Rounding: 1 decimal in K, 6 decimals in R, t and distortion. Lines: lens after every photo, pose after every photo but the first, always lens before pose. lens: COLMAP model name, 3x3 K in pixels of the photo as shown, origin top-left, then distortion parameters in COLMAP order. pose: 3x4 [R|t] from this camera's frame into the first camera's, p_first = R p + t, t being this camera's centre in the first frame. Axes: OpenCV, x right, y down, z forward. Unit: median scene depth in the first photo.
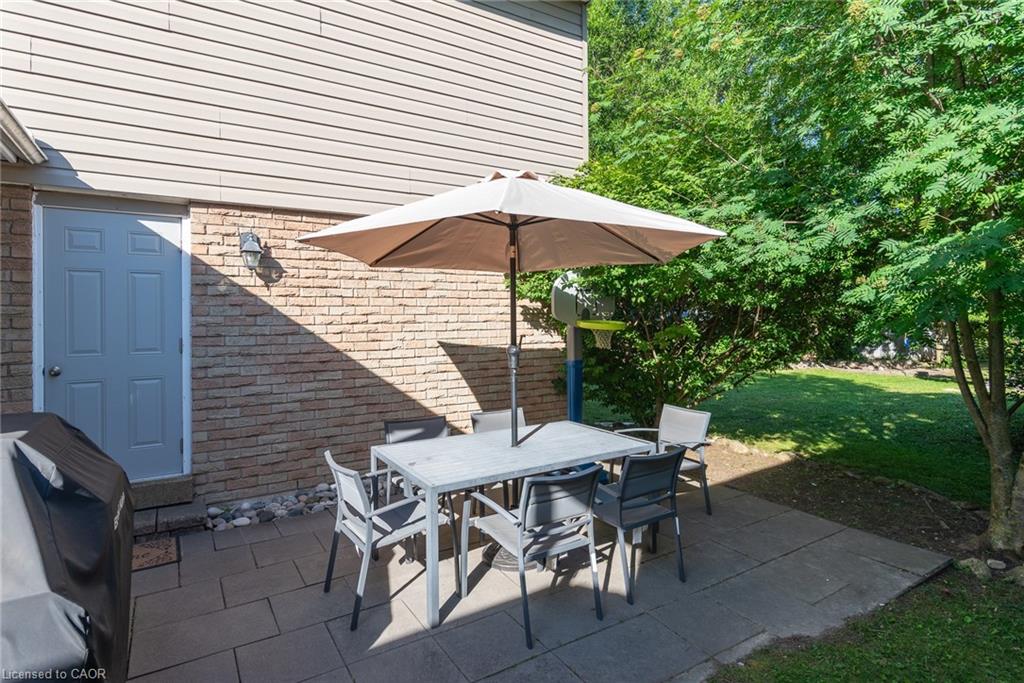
lens RADIAL K [[543.5, 0, 512.0], [0, 543.5, 341.5], [0, 0, 1]] dist [-0.002506, 0.000488]
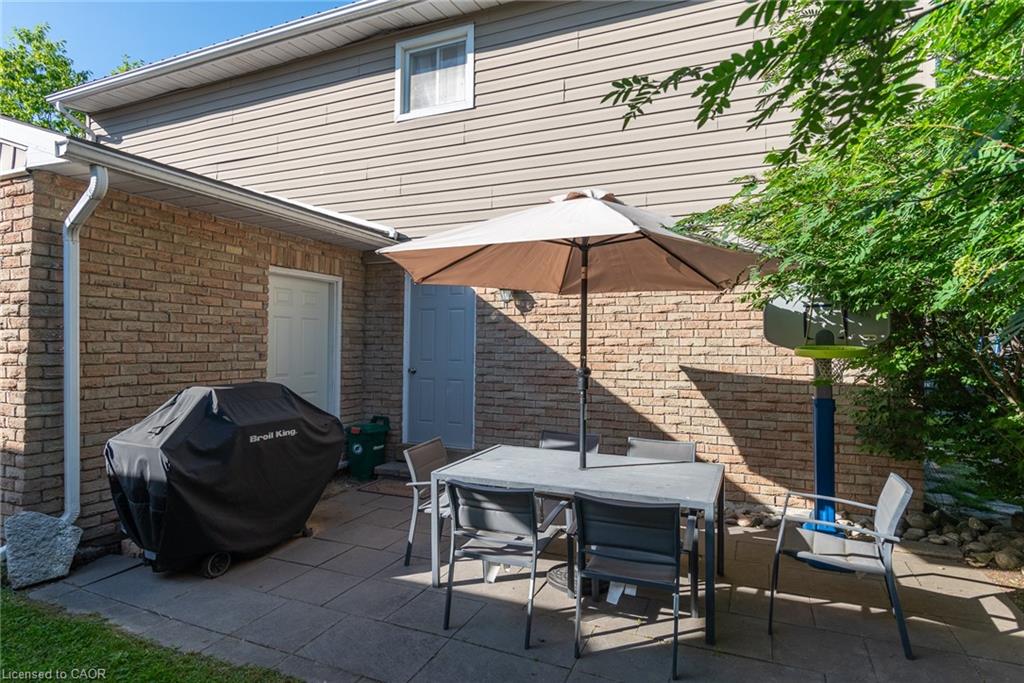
lens RADIAL K [[543.5, 0, 512.0], [0, 543.5, 341.5], [0, 0, 1]] dist [-0.002506, 0.000488]
pose [[0.565966, 0.006828, -0.824401, 0.571406], [-0.046967, 0.998609, -0.023972, -0.006816], [0.823090, 0.052287, 0.565499, 0.244303]]
